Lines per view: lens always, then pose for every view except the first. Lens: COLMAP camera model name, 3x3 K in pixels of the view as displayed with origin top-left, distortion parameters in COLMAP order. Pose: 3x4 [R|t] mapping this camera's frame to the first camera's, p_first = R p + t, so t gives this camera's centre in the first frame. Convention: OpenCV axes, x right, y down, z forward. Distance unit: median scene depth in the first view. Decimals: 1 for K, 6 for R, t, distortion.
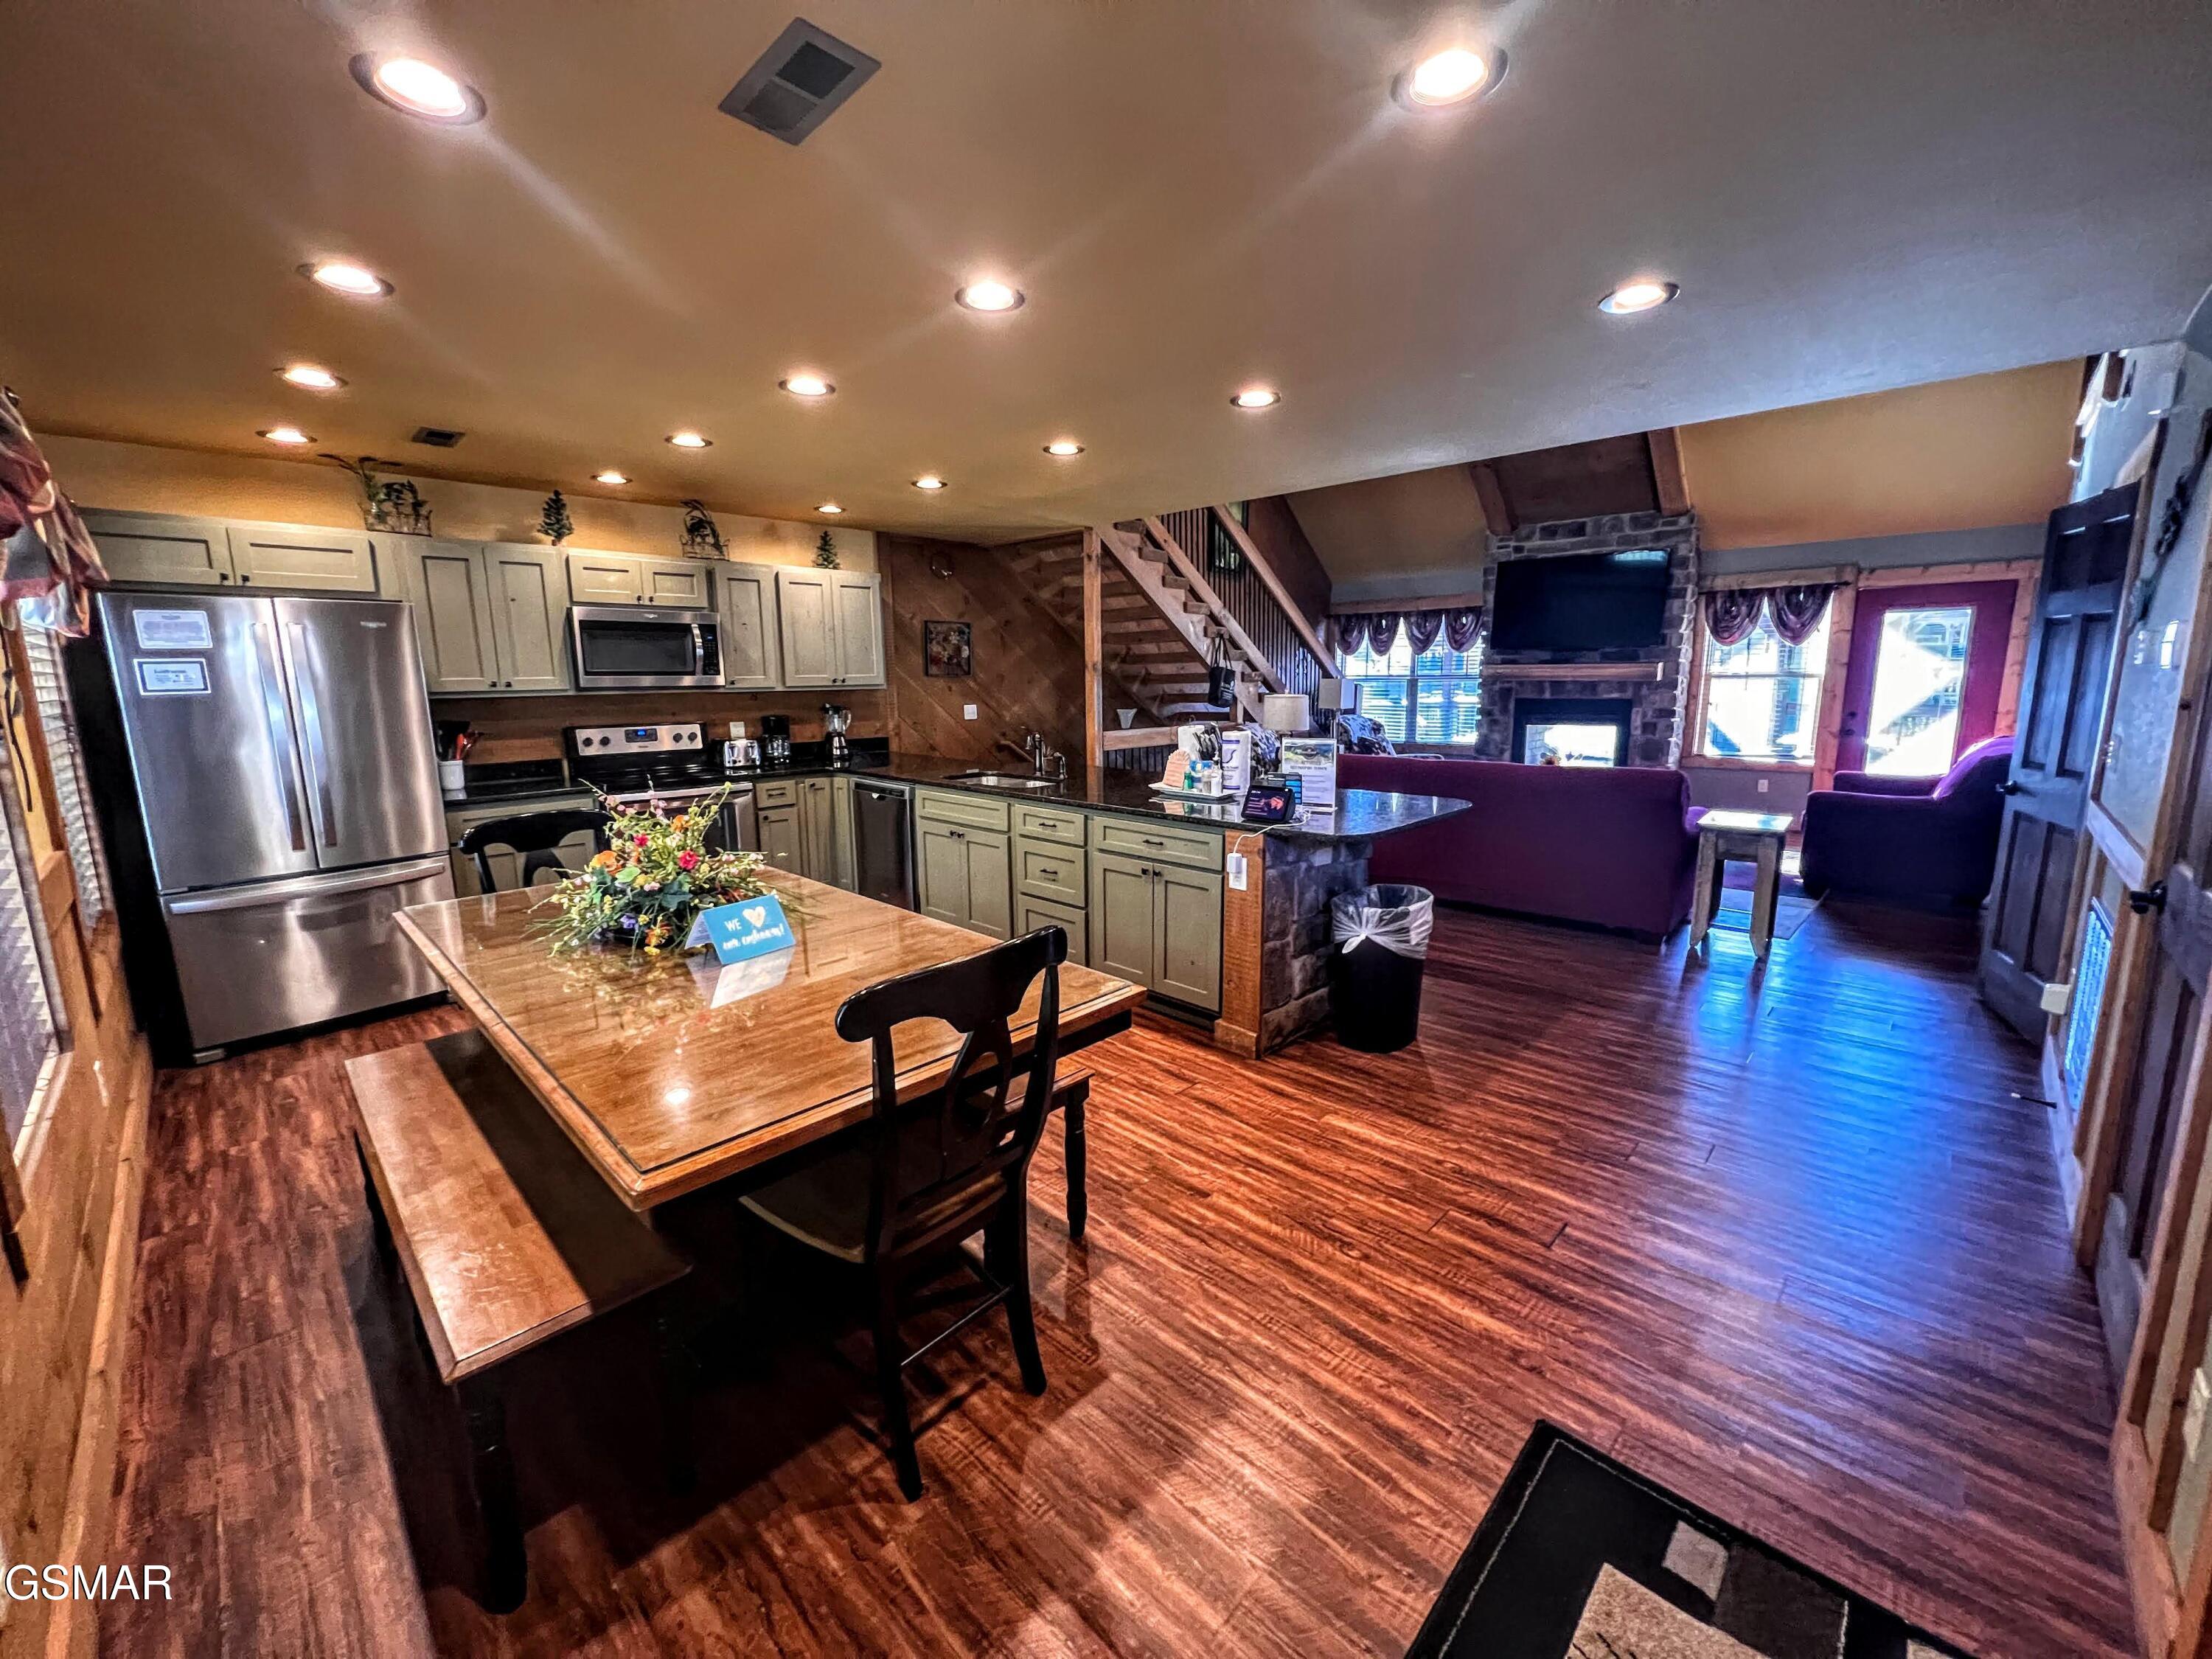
lens RADIAL K [[882.7, 0, 1099.6], [0, 882.7, 818.3], [0, 0, 1]] dist [-0.002236, 0.000448]
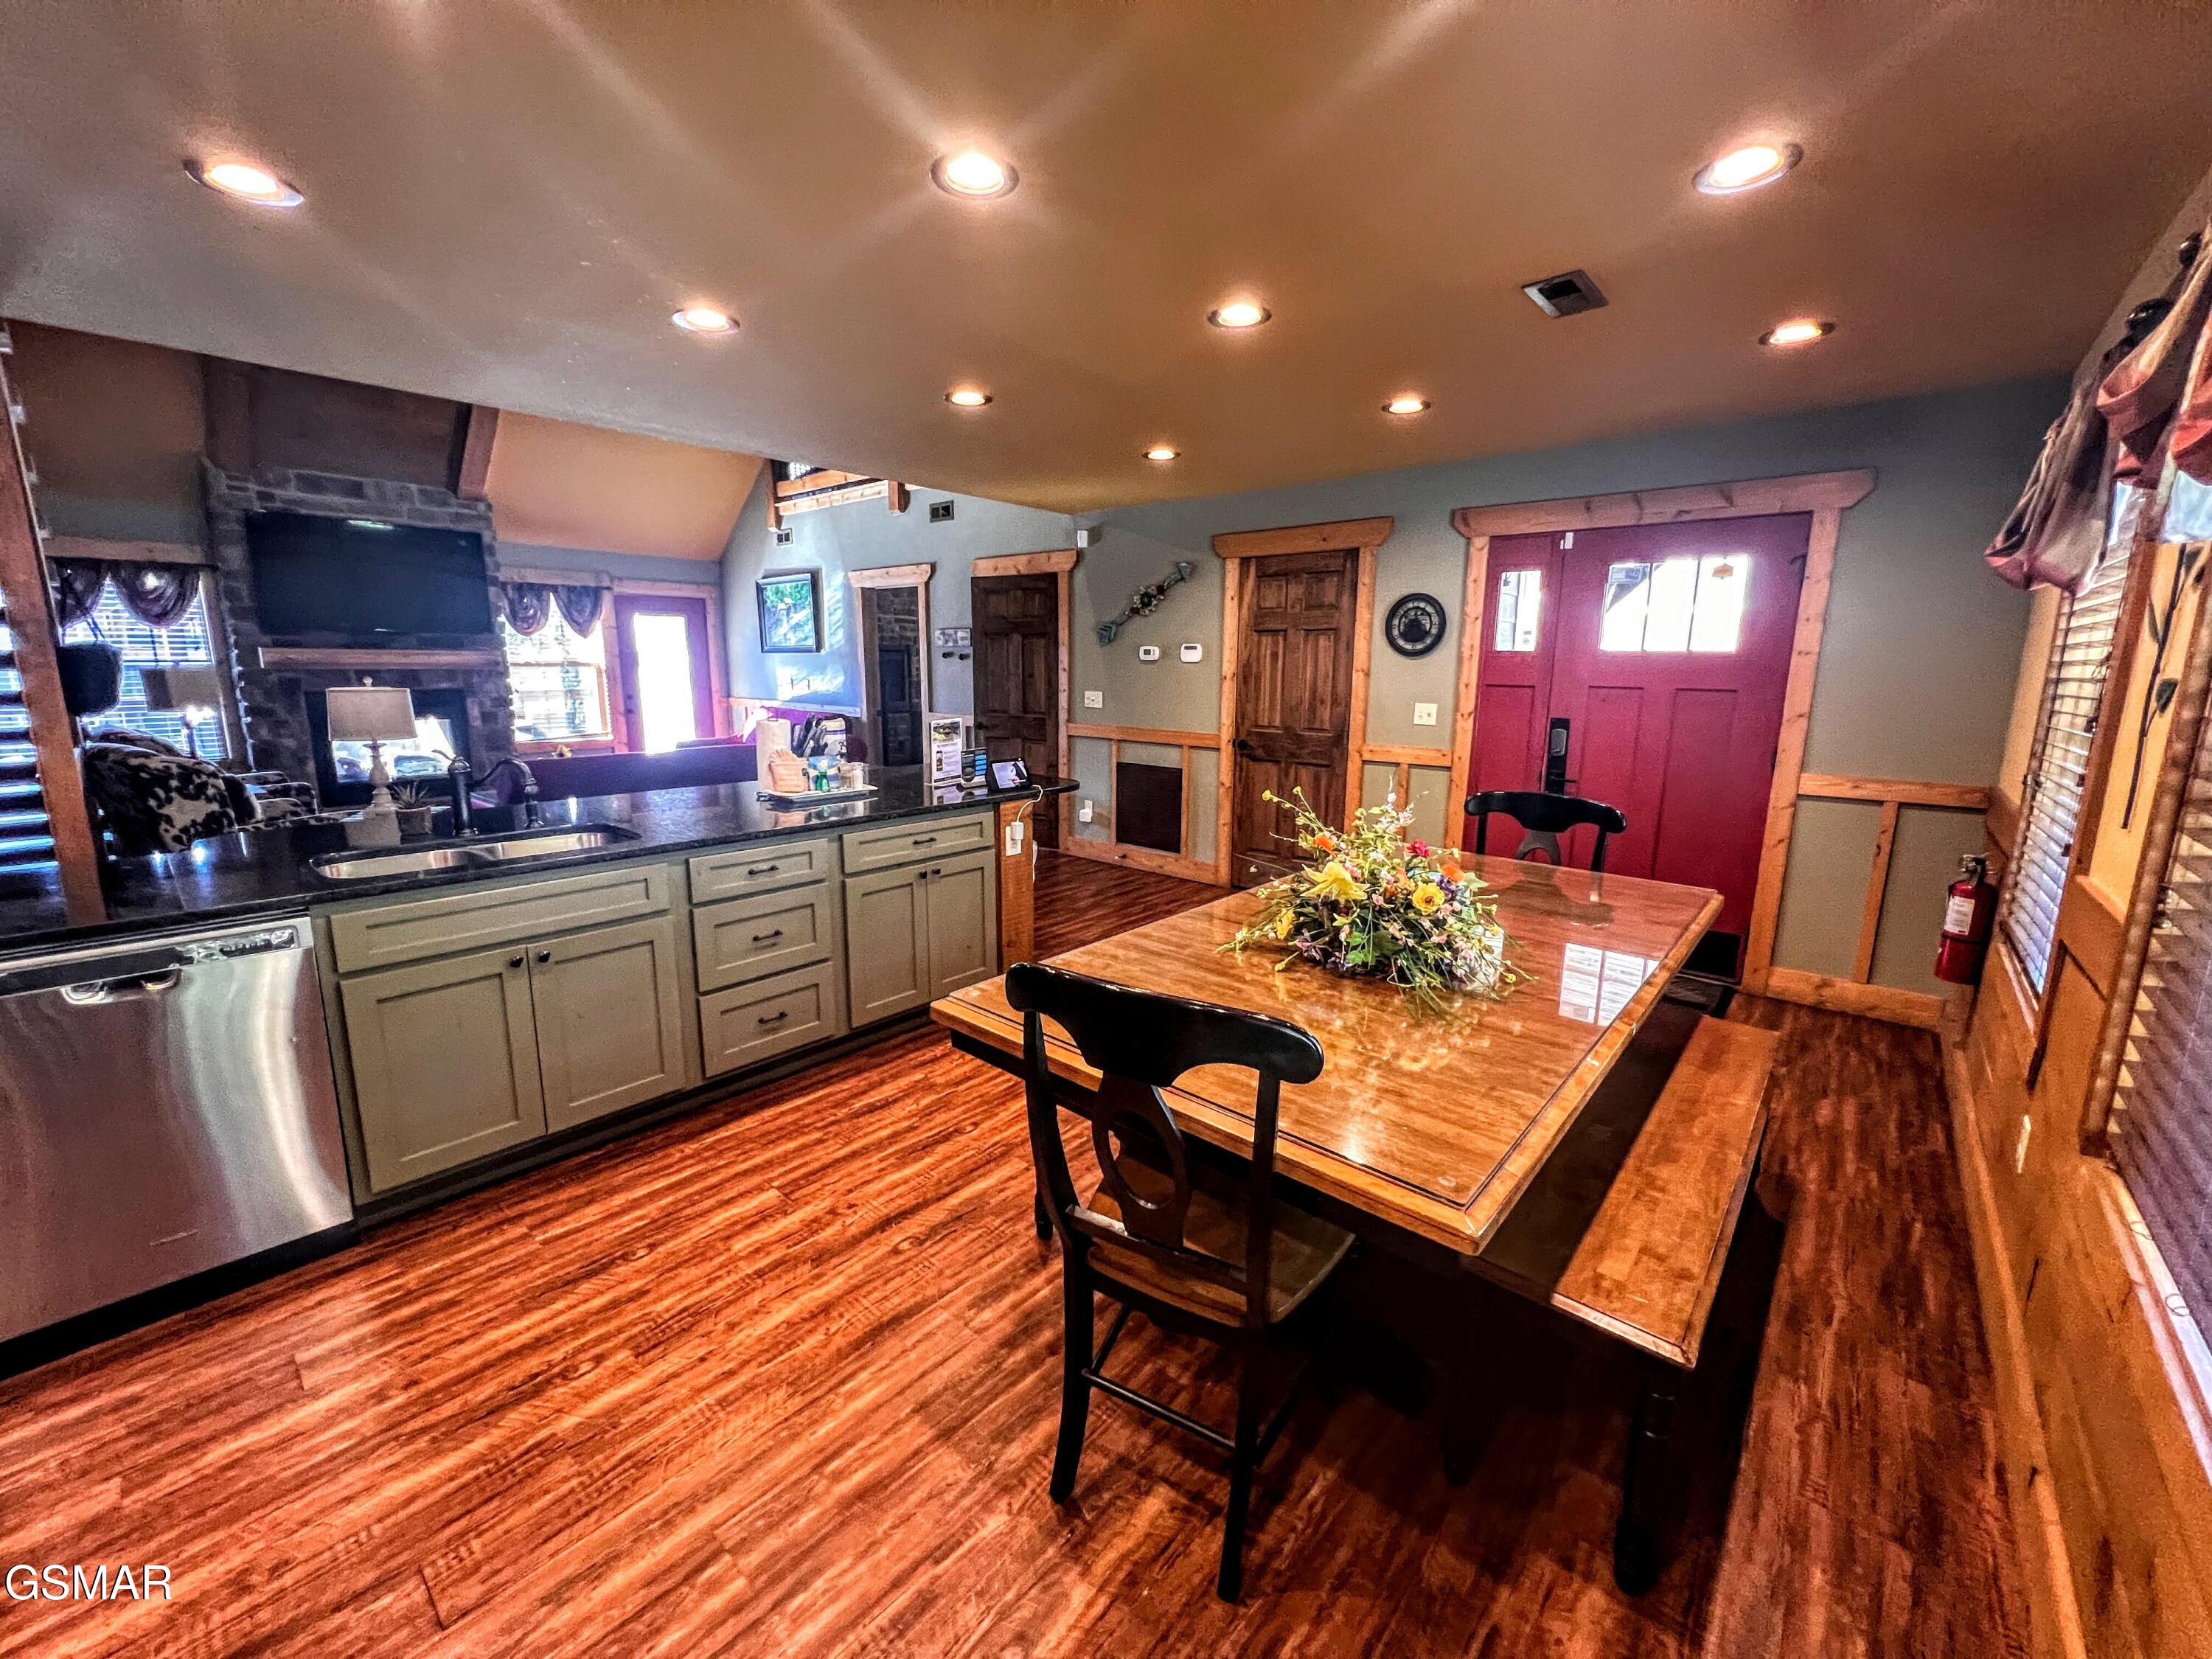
lens RADIAL K [[882.7, 0, 1097.5], [0, 882.7, 817.4], [0, 0, 1]] dist [-0.002236, 0.000448]
pose [[-0.049076, -0.163897, 0.985256, -0.512741], [0.156168, 0.973053, 0.169646, -0.075011], [-0.986511, 0.162191, -0.022158, 0.509019]]
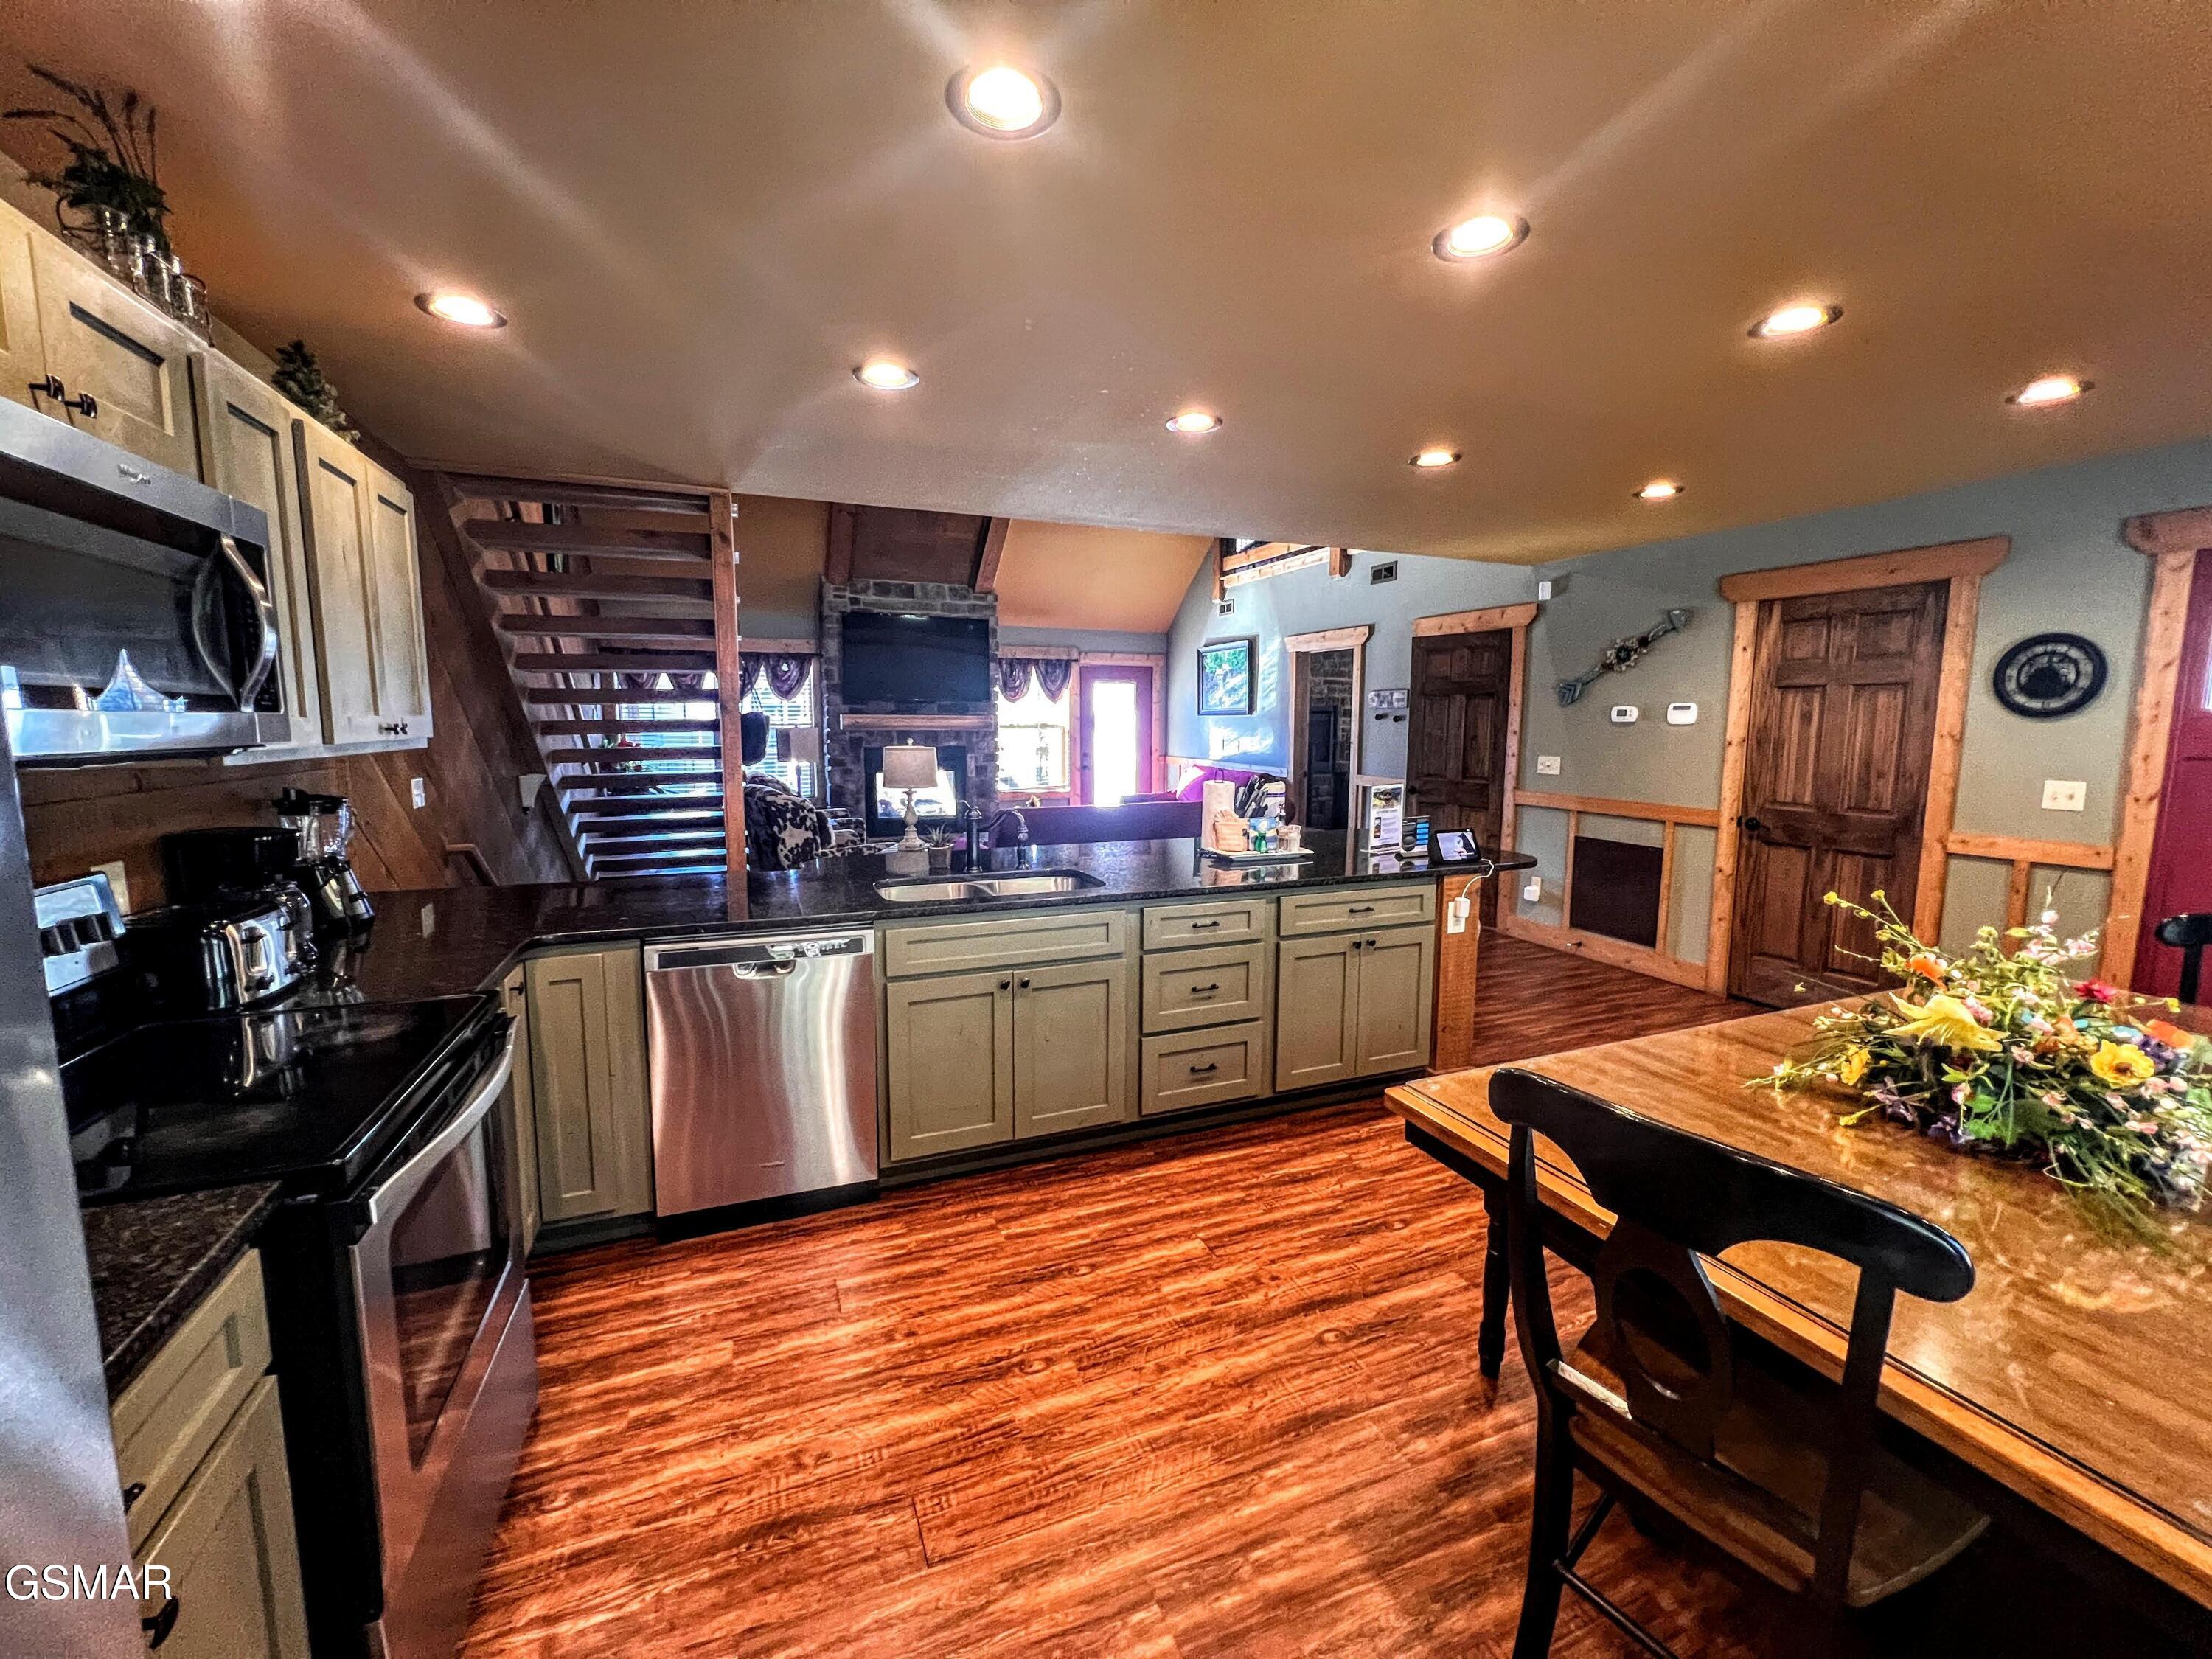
lens RADIAL K [[882.7, 0, 1098.0], [0, 882.7, 816.6], [0, 0, 1]] dist [-0.002236, 0.000448]
pose [[0.400199, -0.089501, 0.912047, -0.513901], [0.142314, 0.989216, 0.034627, -0.081383], [-0.905311, 0.115939, 0.408620, 0.524869]]
